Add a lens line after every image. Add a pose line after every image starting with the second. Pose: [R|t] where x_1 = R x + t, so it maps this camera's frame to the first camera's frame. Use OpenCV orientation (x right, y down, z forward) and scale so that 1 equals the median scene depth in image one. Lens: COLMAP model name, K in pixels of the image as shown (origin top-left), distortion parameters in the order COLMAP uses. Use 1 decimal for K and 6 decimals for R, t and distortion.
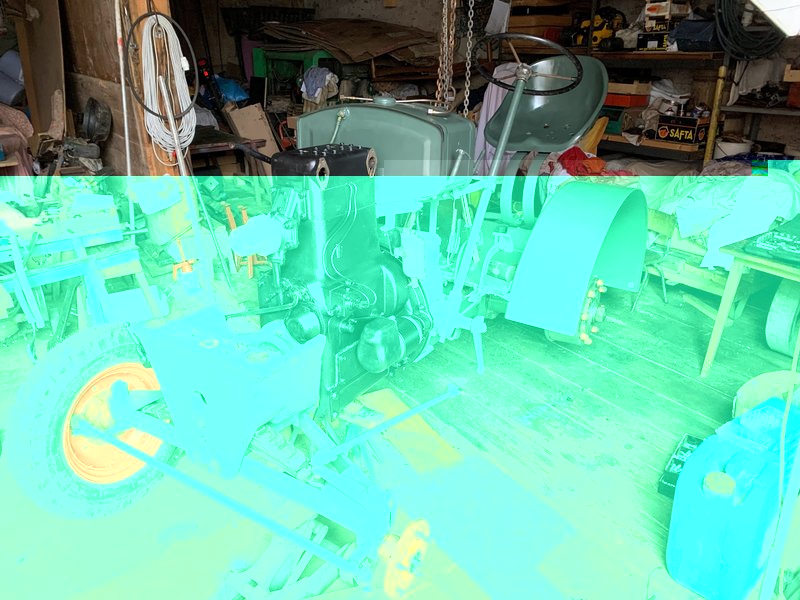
lens RADIAL K [[577.8, 0, 400.0], [0, 577.8, 300.0], [0, 0, 1]] dist [-0.006004, -0.007753]
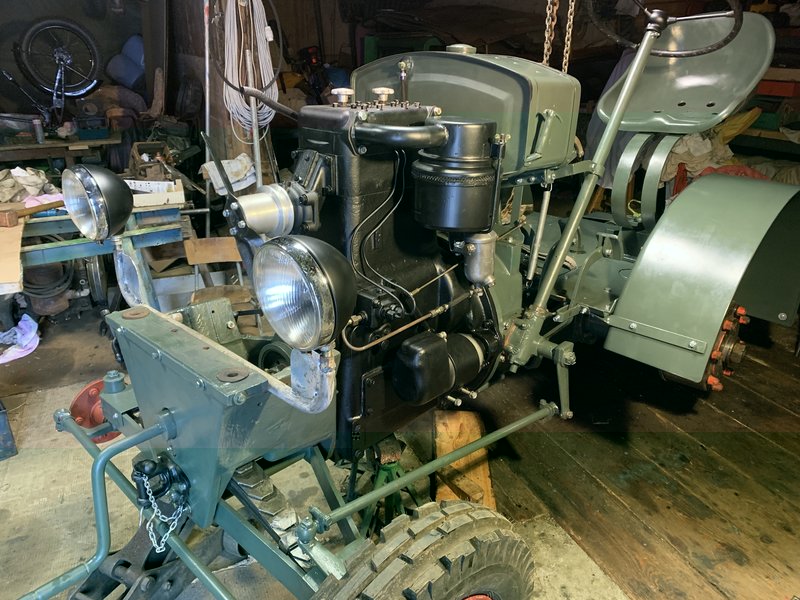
lens RADIAL K [[577.8, 0, 400.0], [0, 577.8, 300.0], [0, 0, 1]] dist [-0.006004, -0.007753]
pose [[0.979842, 0.083410, -0.181530, 0.044362], [-0.084270, 0.996438, 0.002981, -0.008244], [0.181132, 0.012377, 0.983381, 0.175309]]
